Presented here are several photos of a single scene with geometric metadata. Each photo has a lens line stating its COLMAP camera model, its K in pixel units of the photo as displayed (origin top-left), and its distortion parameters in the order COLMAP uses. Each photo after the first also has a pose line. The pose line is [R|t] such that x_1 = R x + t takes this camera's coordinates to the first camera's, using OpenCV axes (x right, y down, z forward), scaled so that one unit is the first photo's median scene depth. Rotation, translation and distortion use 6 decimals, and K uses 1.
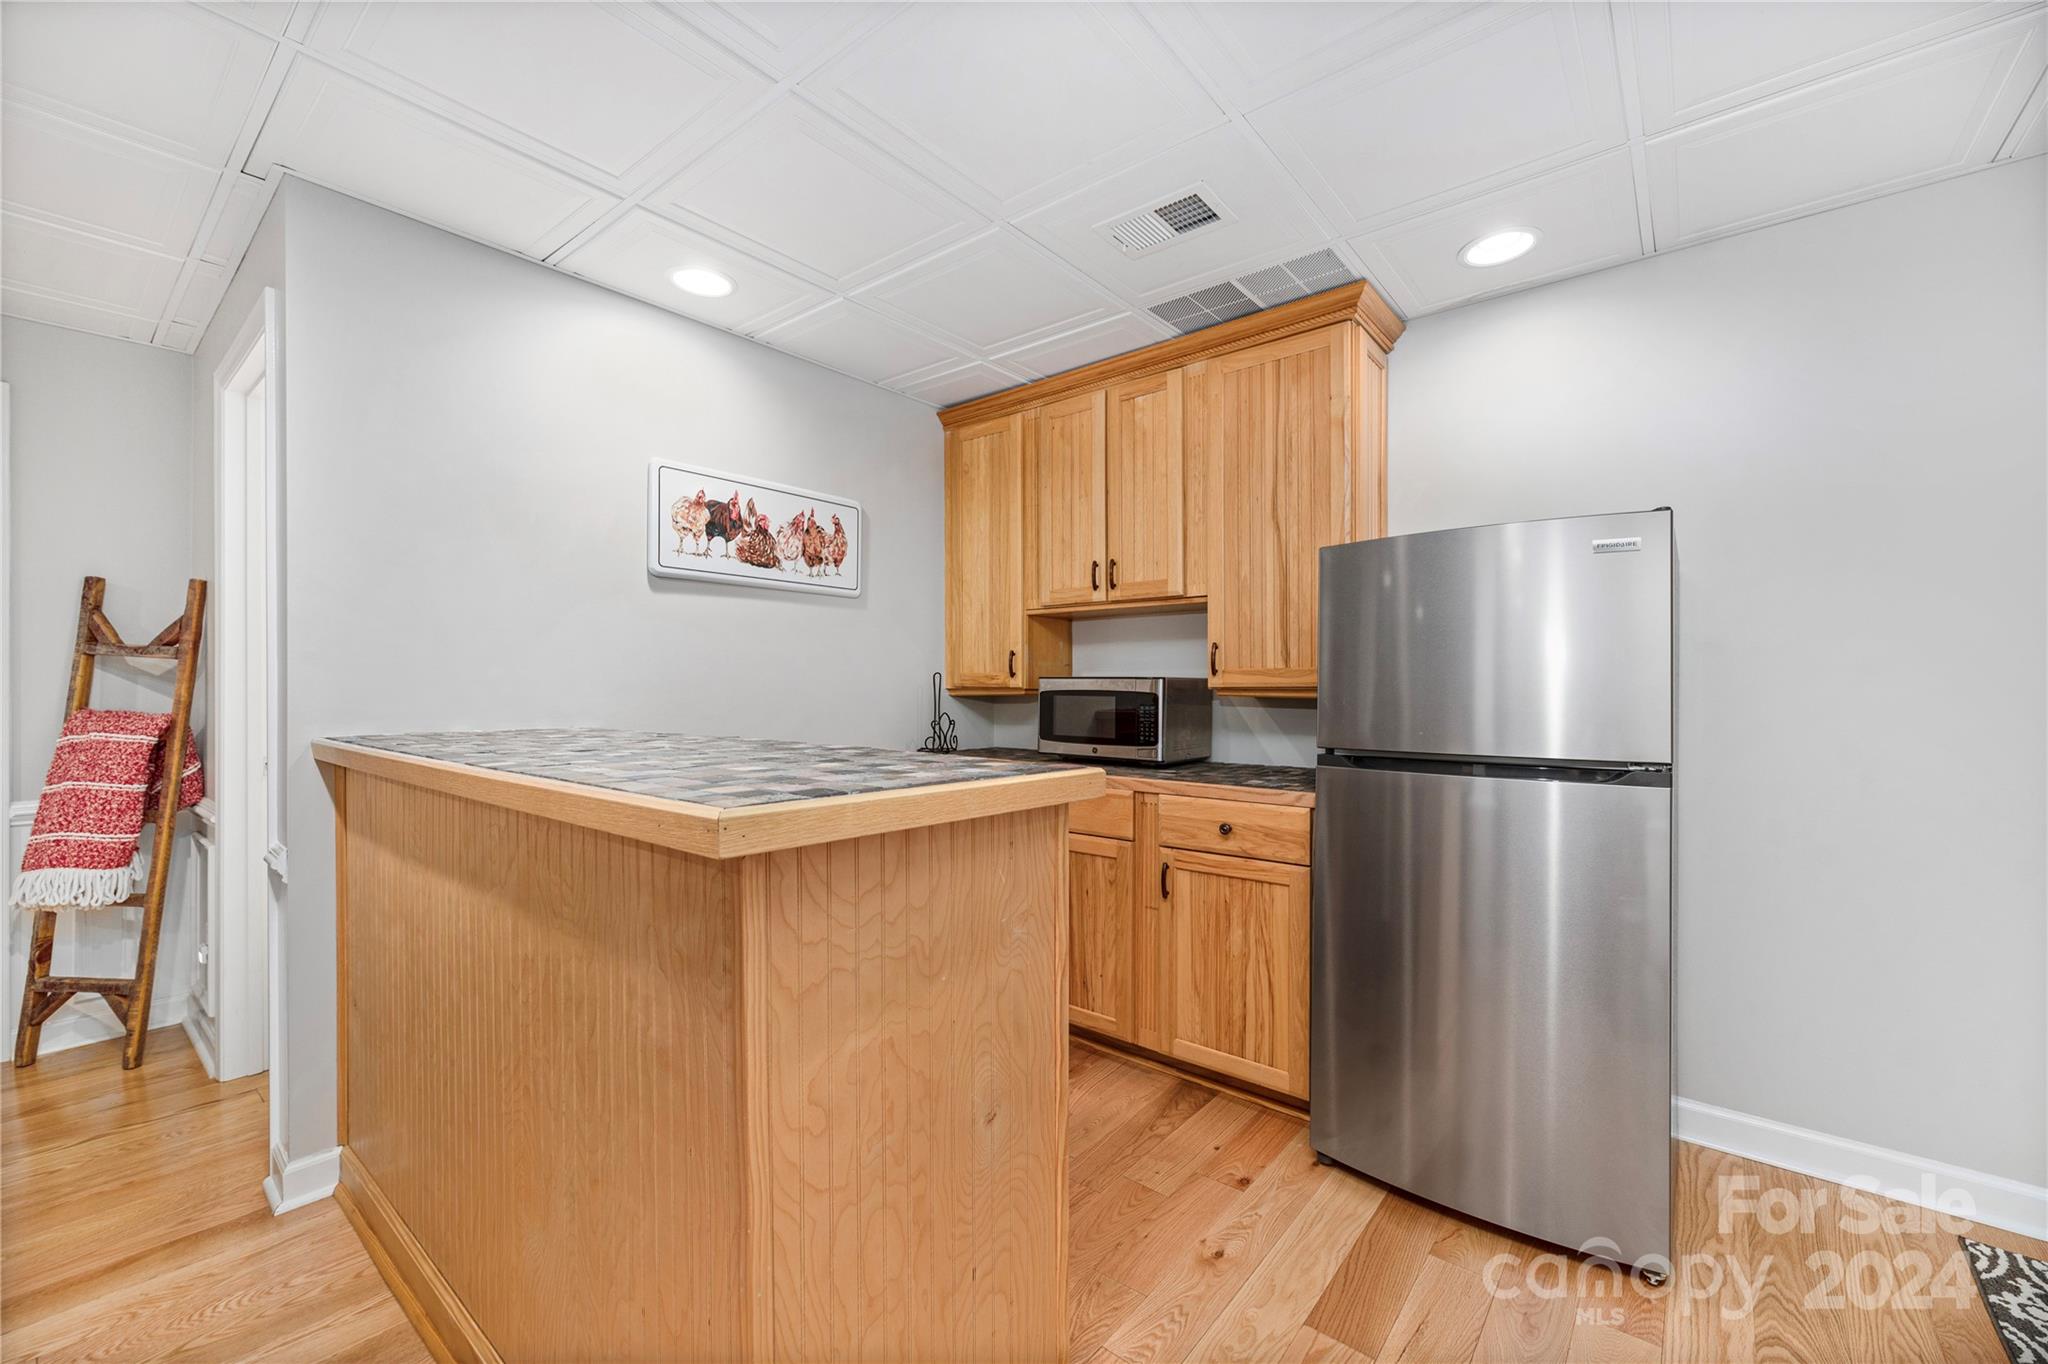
lens RADIAL K [[827.9, 0, 1023.4], [0, 827.9, 679.2], [0, 0, 1]] dist [0.003672, -0.000074]
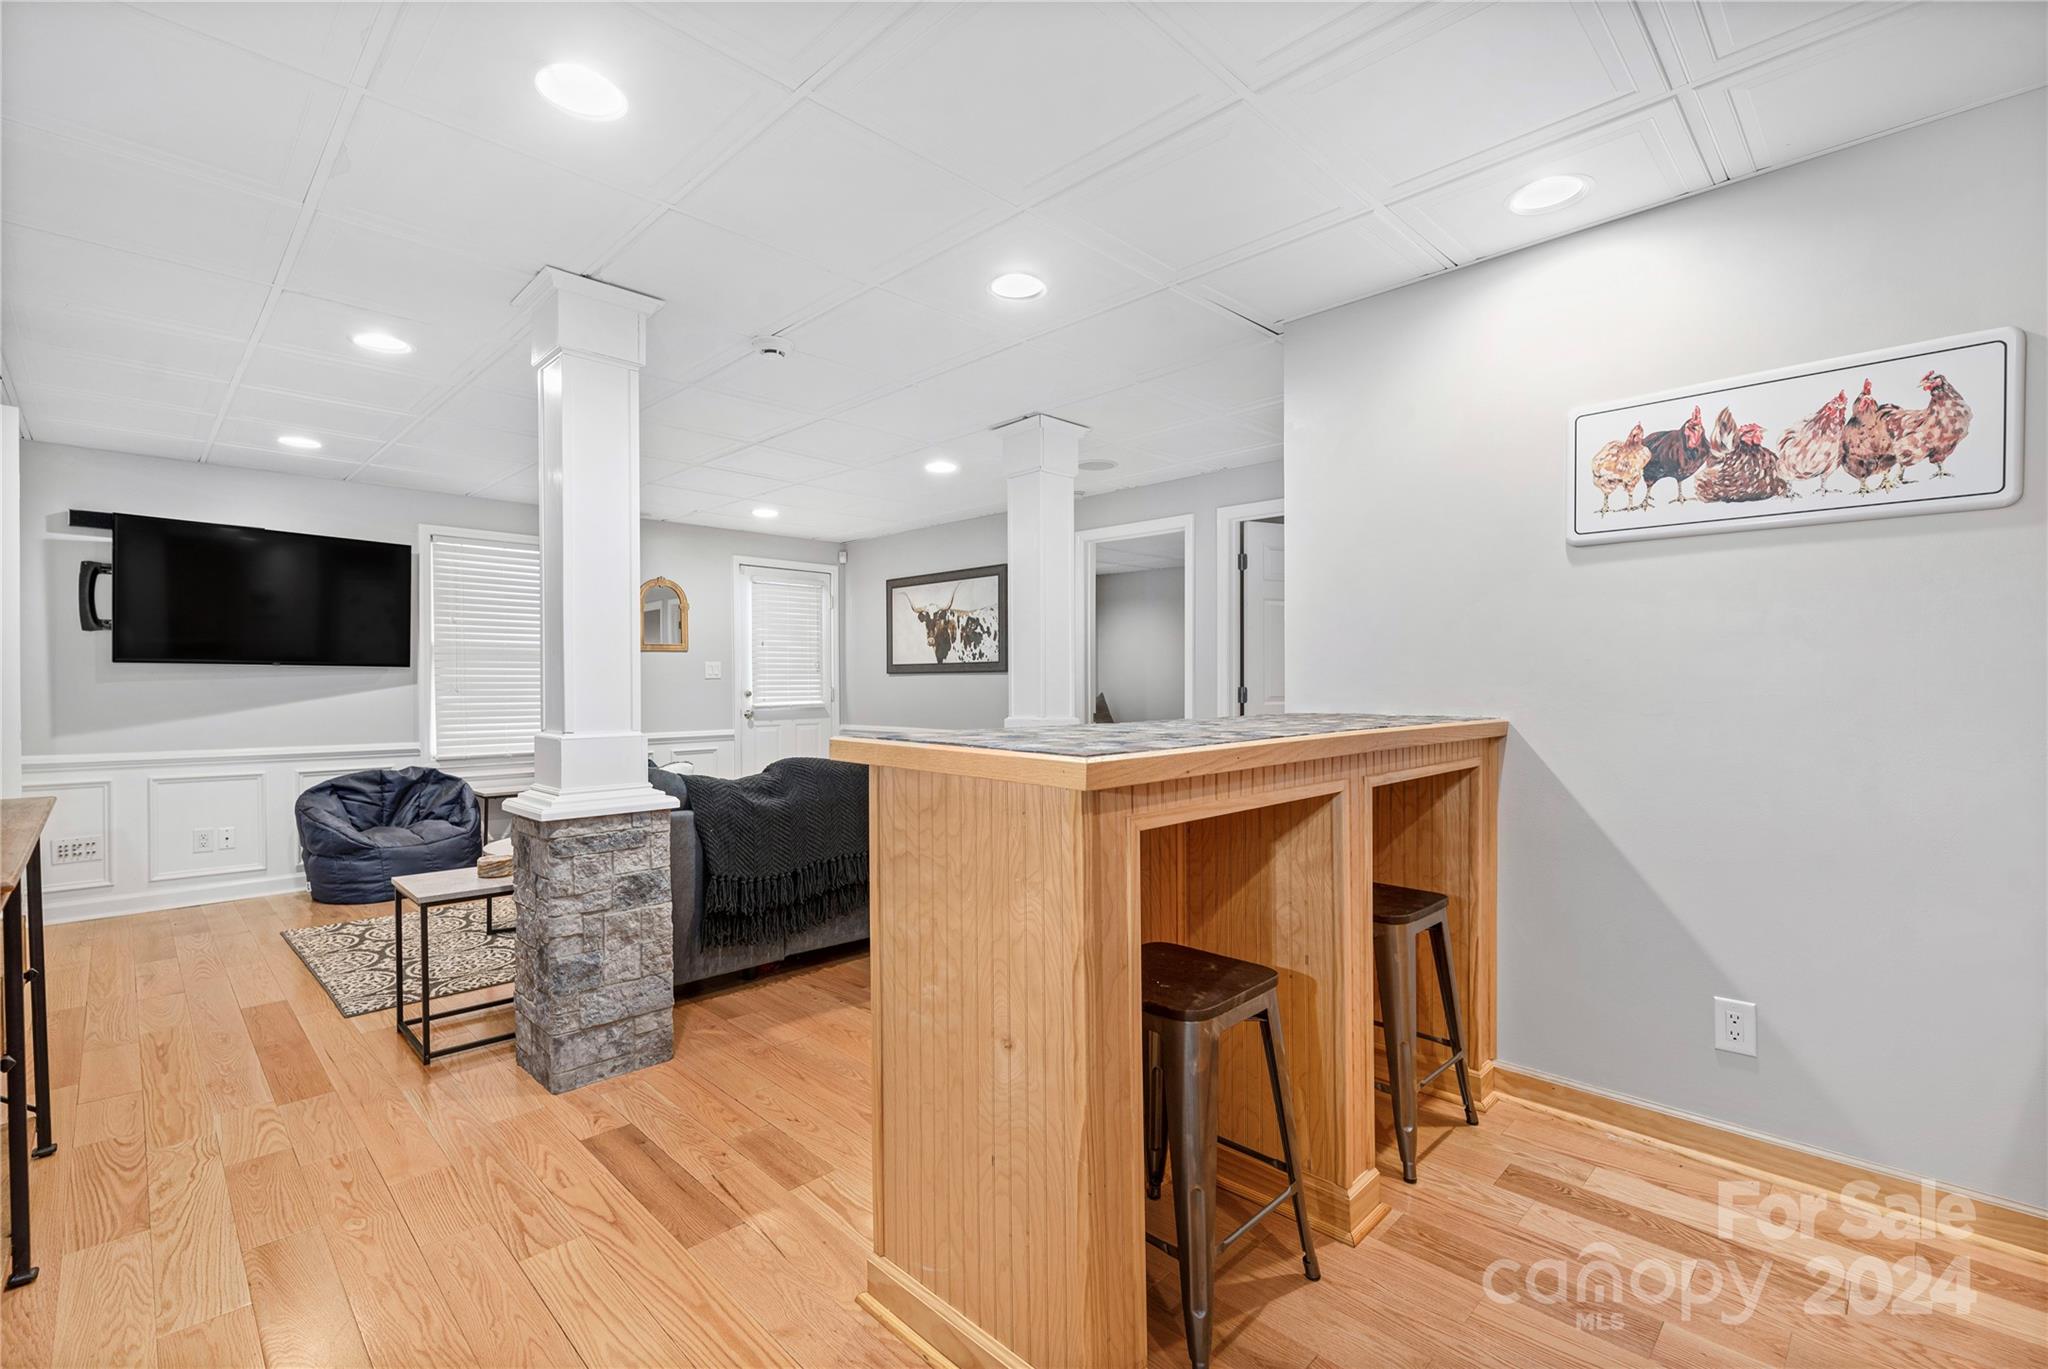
lens RADIAL K [[914.2, 0, 1024.9], [0, 914.2, 686.0], [0, 0, 1]] dist [0.004784, 0.000297]
pose [[-0.082374, -0.002478, -0.996598, 0.503271], [0.010570, 0.999938, -0.003360, 0.015386], [0.996545, -0.010811, -0.082342, 0.467122]]
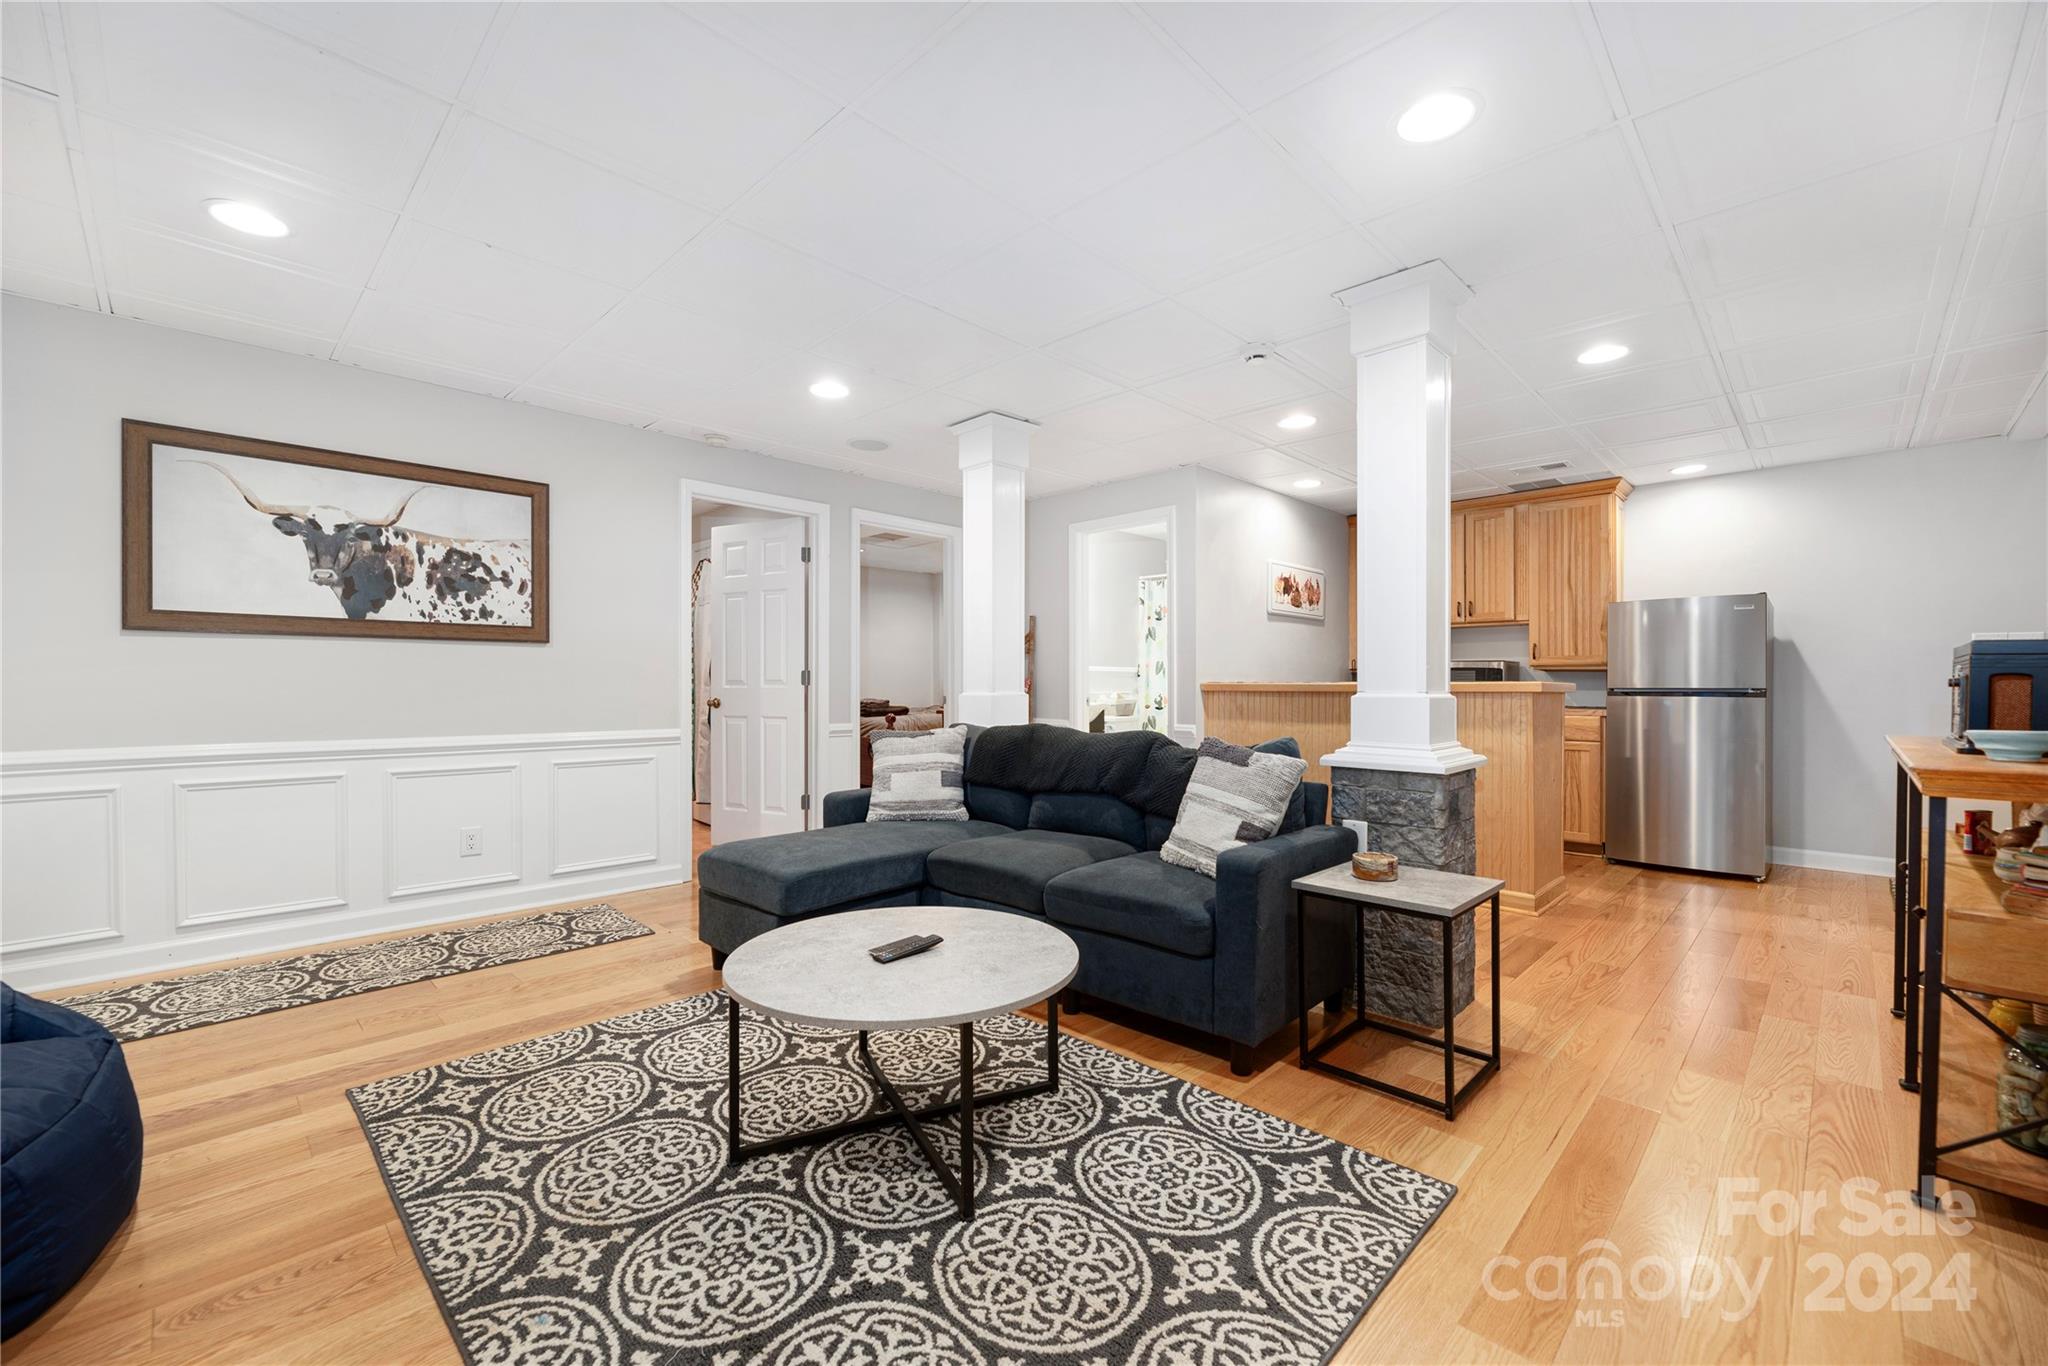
lens RADIAL K [[827.9, 0, 1029.2], [0, 827.9, 682.0], [0, 0, 1]] dist [0.003672, -0.000074]
pose [[0.997172, -0.001317, -0.075141, -0.836464], [0.002187, 0.999932, 0.011493, 0.025006], [0.075121, -0.011625, 0.997107, -1.114182]]
